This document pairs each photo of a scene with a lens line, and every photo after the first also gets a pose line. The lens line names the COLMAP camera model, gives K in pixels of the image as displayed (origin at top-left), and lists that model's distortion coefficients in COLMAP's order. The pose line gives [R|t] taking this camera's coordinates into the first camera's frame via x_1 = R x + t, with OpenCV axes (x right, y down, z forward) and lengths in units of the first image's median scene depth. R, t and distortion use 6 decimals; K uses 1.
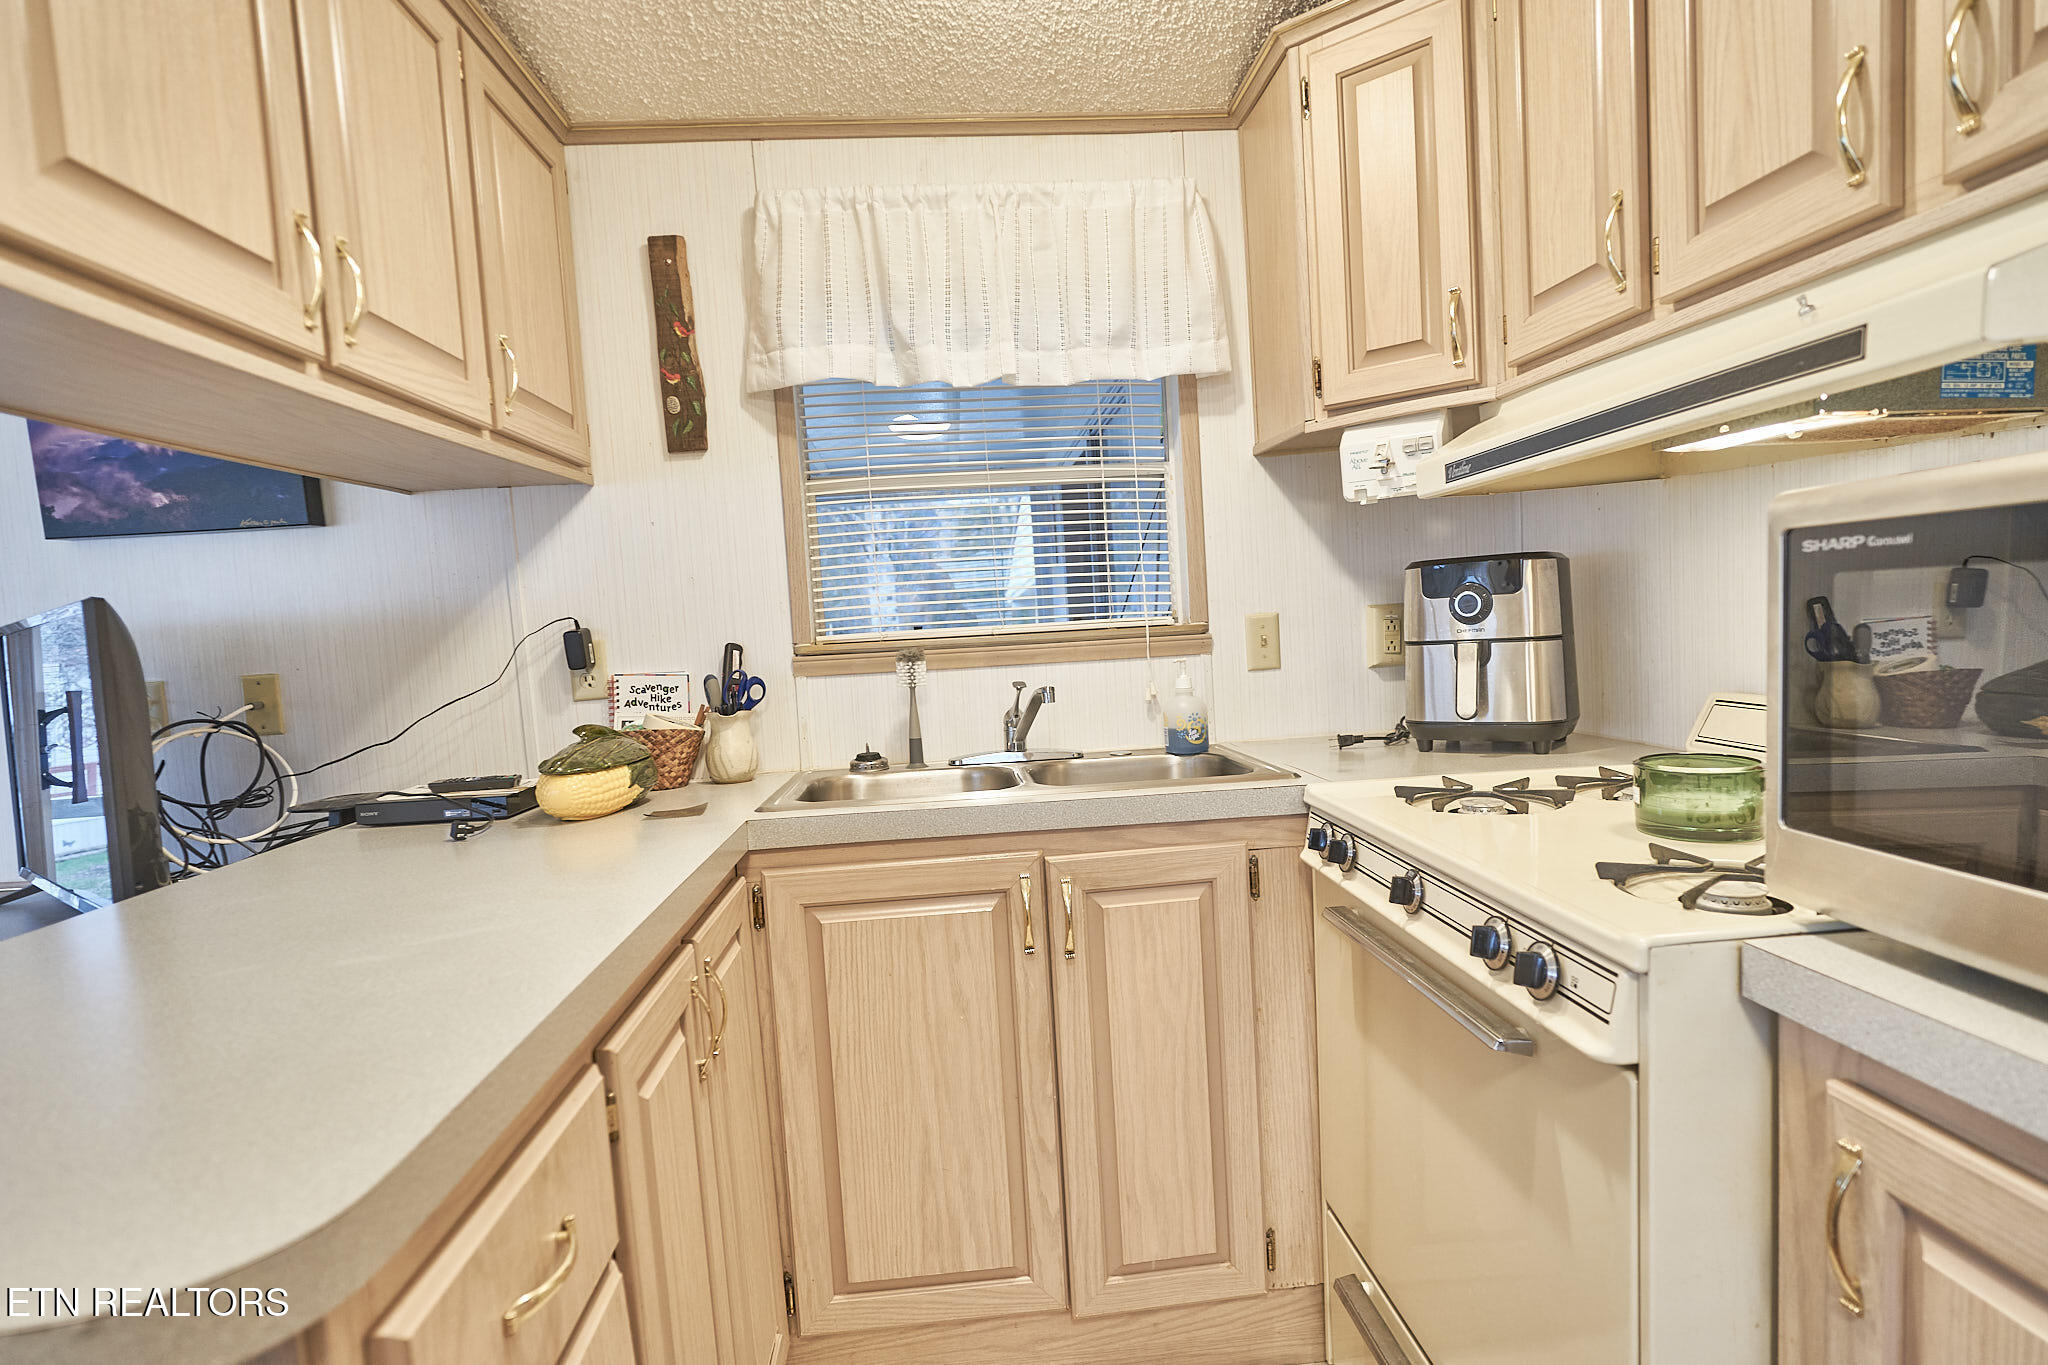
lens RADIAL K [[1069.7, 0, 1026.4], [0, 1069.7, 694.6], [0, 0, 1]] dist [0.003860, -0.003499]
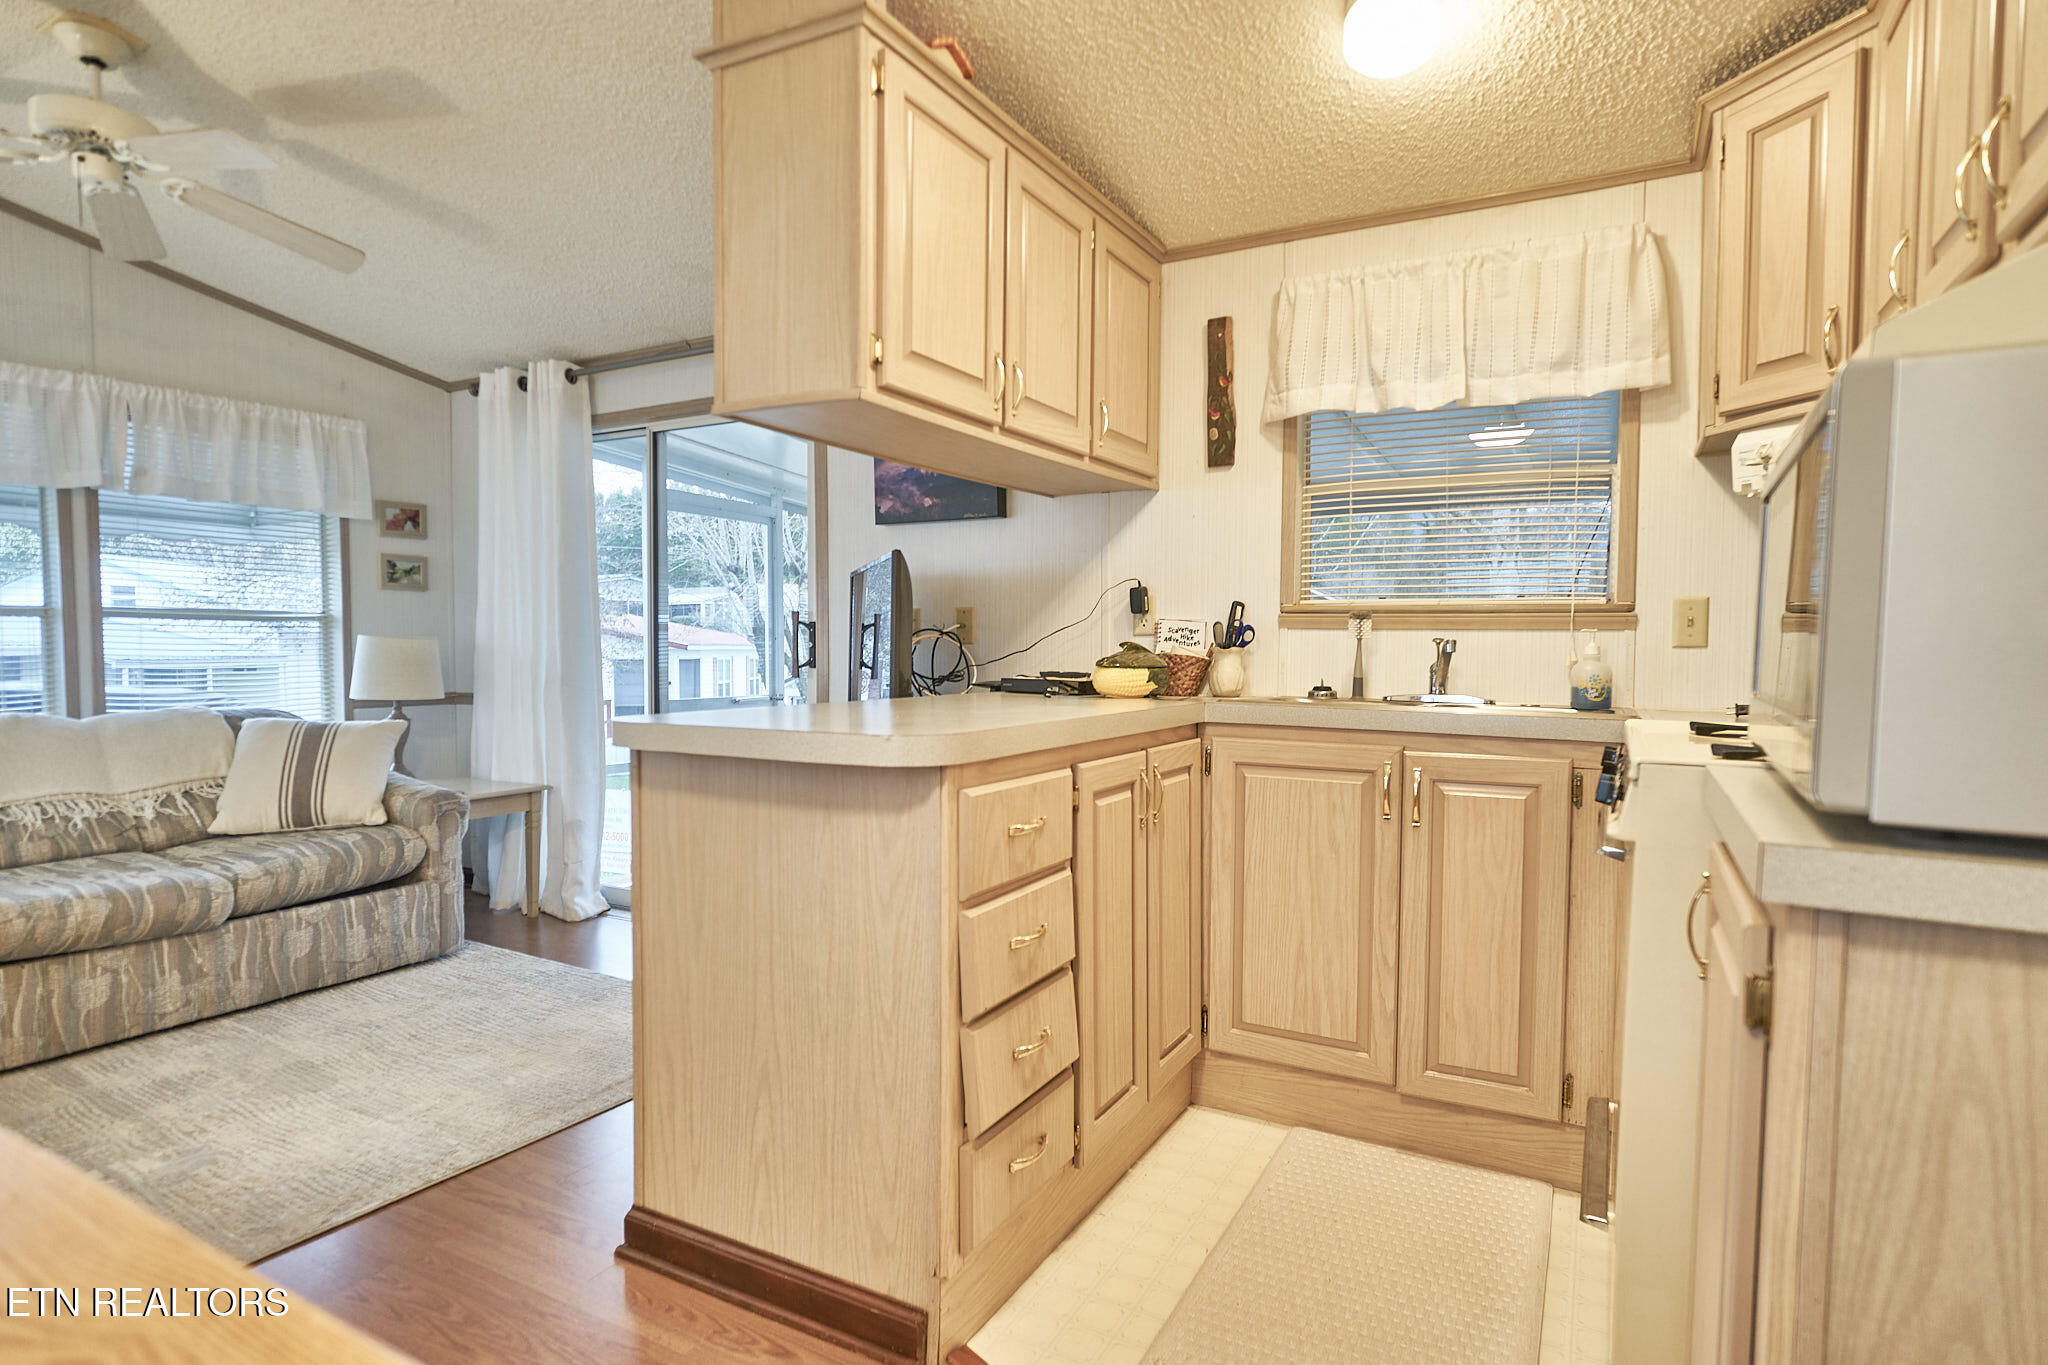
lens RADIAL K [[1069.7, 0, 1026.4], [0, 1069.7, 694.6], [0, 0, 1]] dist [0.003860, -0.003499]
pose [[0.836019, 0.089495, -0.541352, 0.296900], [-0.095482, 0.995285, 0.017083, 0.085683], [0.540329, 0.037408, 0.840622, -0.367089]]
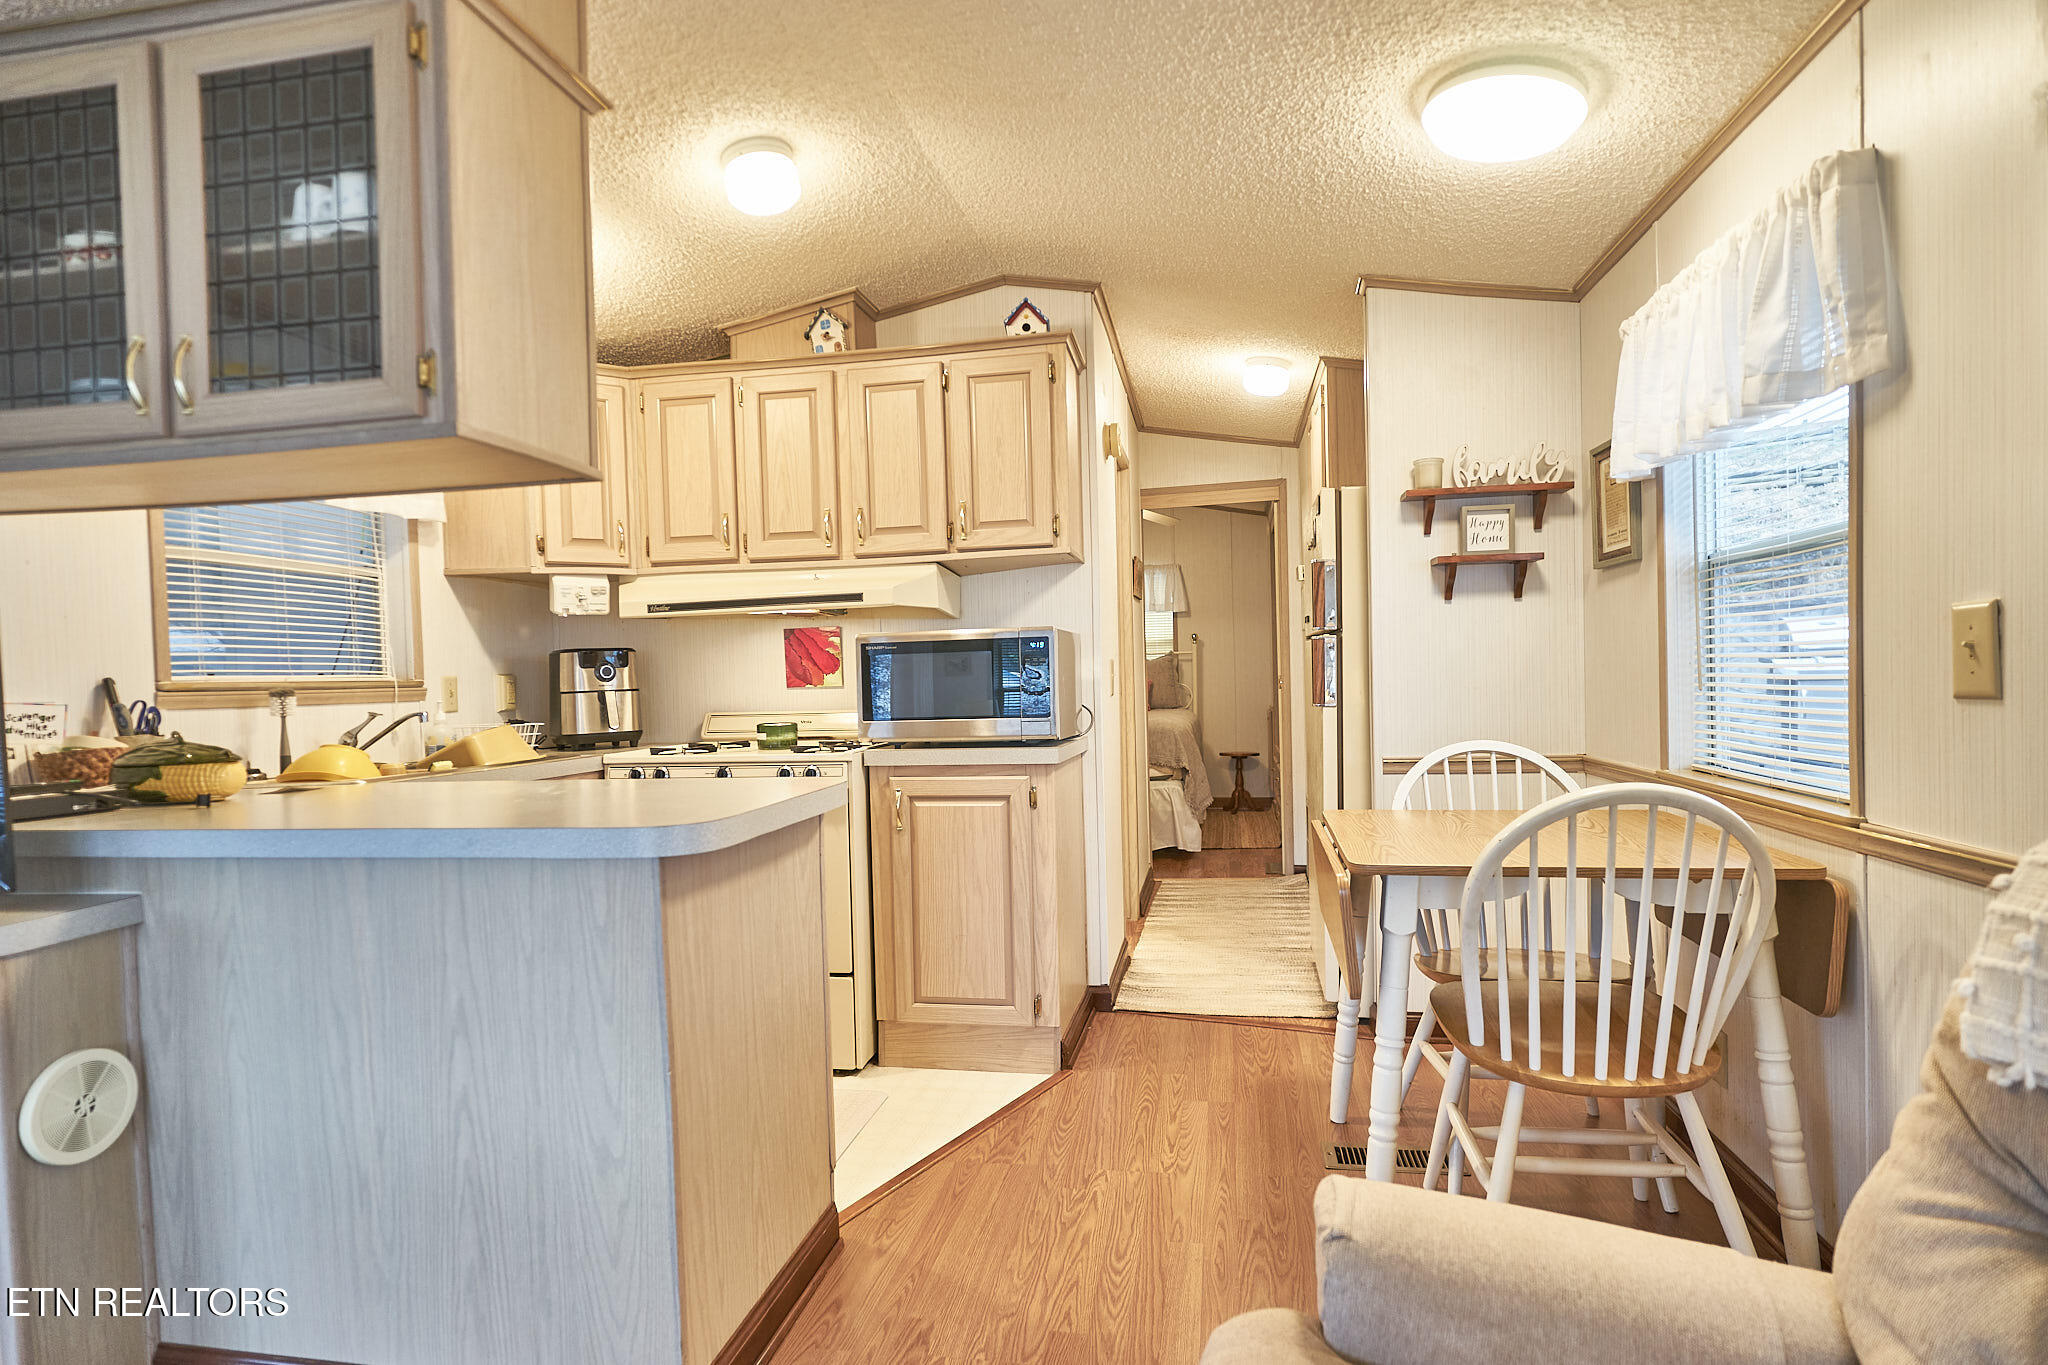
lens RADIAL K [[1069.7, 0, 1026.4], [0, 1069.7, 694.6], [0, 0, 1]] dist [0.003860, -0.003499]
pose [[0.259895, 0.031479, 0.965124, -1.238866], [0.085563, 0.994786, -0.055487, 0.127385], [-0.961839, 0.097000, 0.255847, -0.234962]]
